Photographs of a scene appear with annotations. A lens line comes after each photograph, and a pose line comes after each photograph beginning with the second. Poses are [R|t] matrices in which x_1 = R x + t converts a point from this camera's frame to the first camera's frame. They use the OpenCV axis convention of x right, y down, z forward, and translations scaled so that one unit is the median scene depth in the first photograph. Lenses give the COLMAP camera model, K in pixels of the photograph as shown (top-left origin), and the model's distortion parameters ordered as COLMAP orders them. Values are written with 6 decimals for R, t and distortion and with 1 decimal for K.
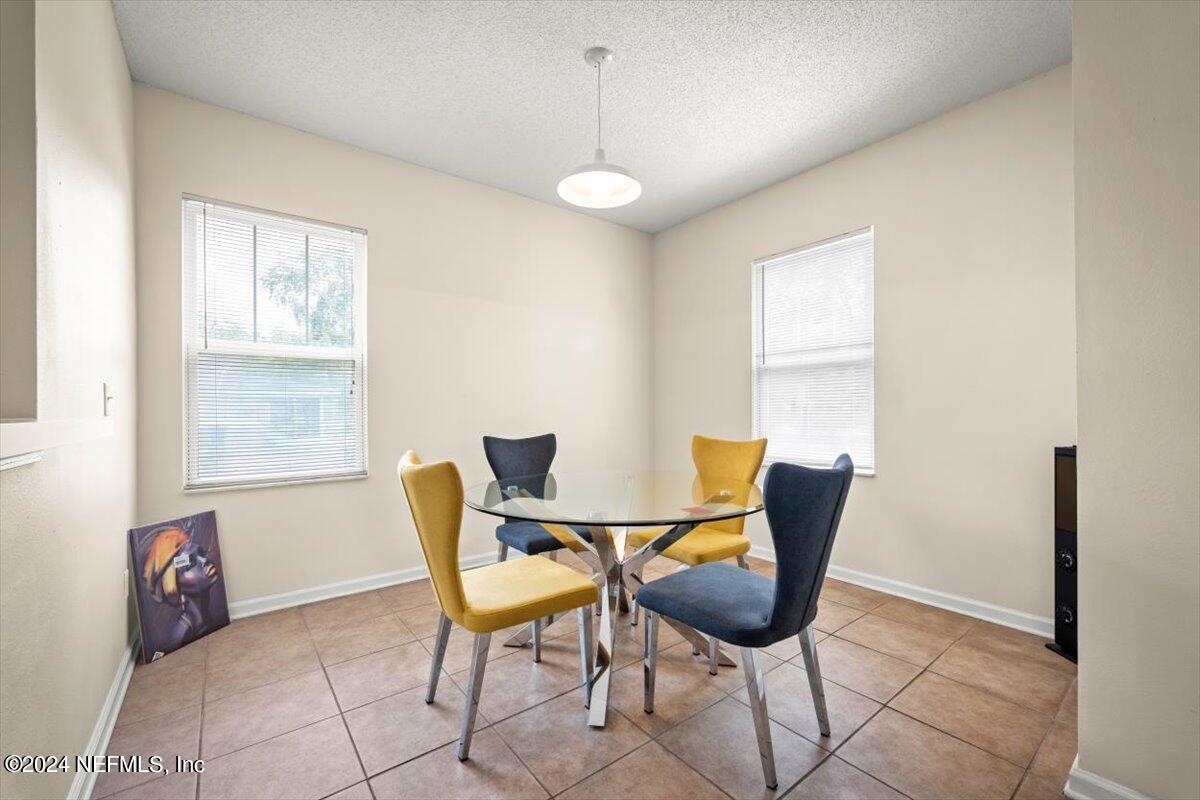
lens RADIAL K [[488.6, 0, 598.2], [0, 488.6, 407.2], [0, 0, 1]] dist [0.003419, 0.000071]
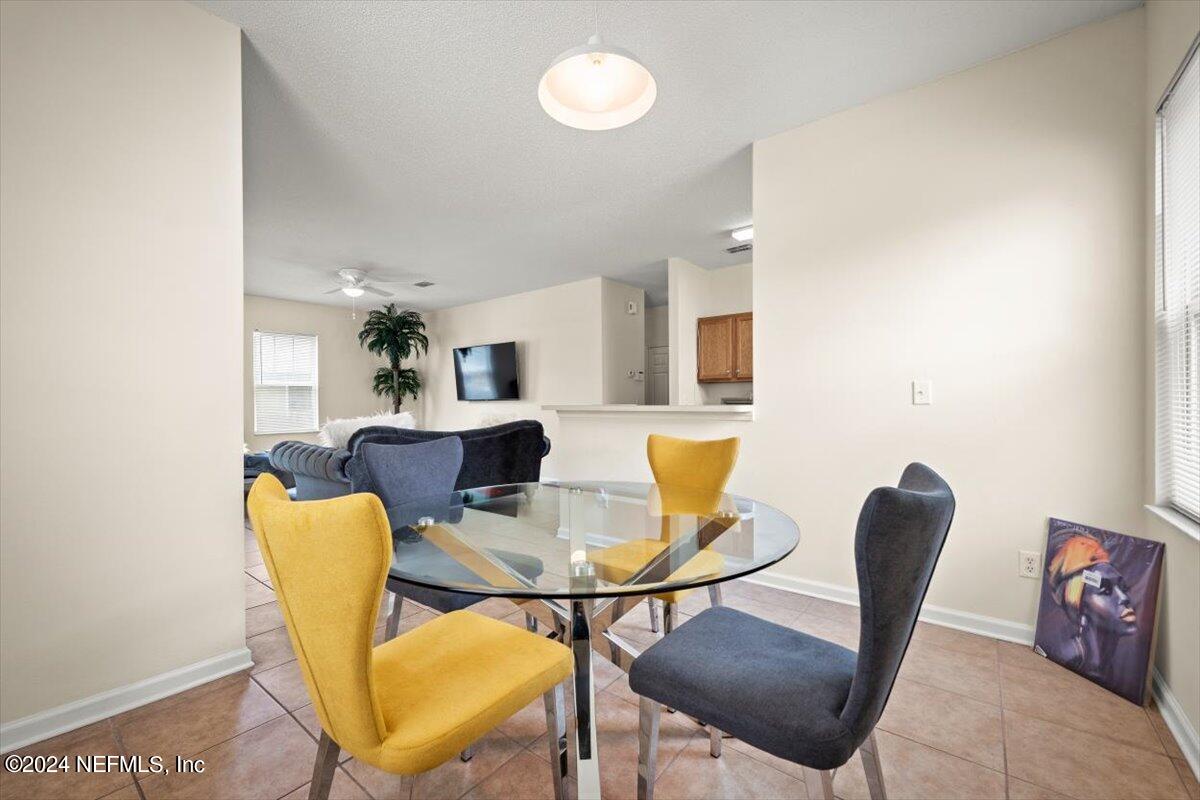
lens RADIAL K [[488.6, 0, 601.6], [0, 488.6, 404.2], [0, 0, 1]] dist [0.003419, 0.000071]
pose [[-0.972438, 0.009468, -0.232971, 0.162954], [0.011404, 0.999911, -0.006964, 0.010612], [0.232884, -0.009429, -0.972459, 1.637243]]
